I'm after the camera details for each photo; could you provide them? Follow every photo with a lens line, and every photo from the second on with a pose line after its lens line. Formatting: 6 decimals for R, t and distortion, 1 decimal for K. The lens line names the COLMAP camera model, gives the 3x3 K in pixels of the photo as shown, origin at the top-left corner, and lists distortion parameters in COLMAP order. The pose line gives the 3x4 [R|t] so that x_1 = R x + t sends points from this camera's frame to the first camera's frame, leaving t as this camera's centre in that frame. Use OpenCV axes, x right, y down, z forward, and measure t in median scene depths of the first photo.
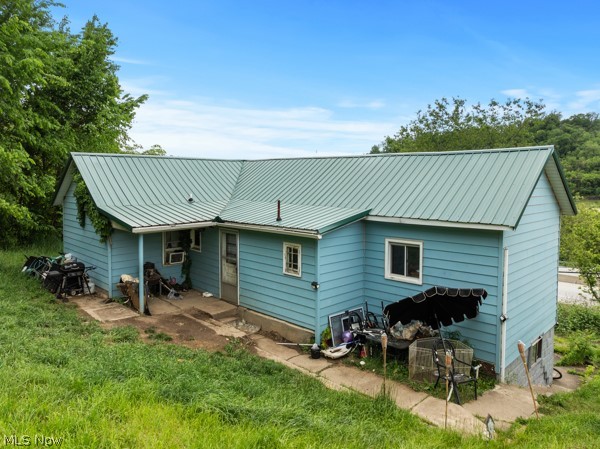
lens RADIAL K [[422.9, 0, 310.1], [0, 422.9, 193.6], [0, 0, 1]] dist [-0.033987, 0.000346]
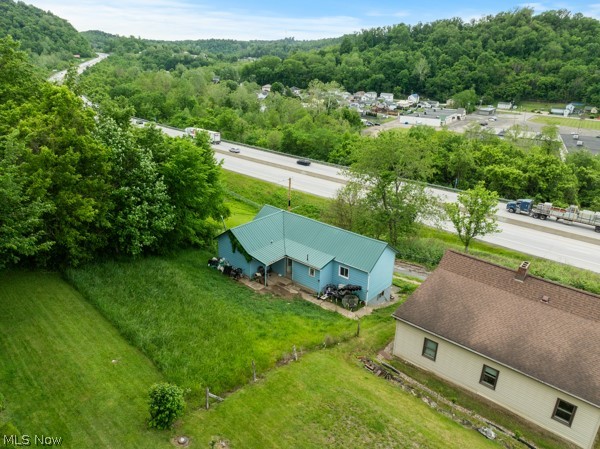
lens RADIAL K [[422.9, 0, 299.6], [0, 422.9, 224.6], [0, 0, 1]] dist [-0.033987, 0.000346]
pose [[0.998623, -0.008780, 0.051711, -0.317606], [-0.009970, 0.936138, 0.351491, -1.423666], [-0.051495, -0.351522, 0.934762, -2.087640]]
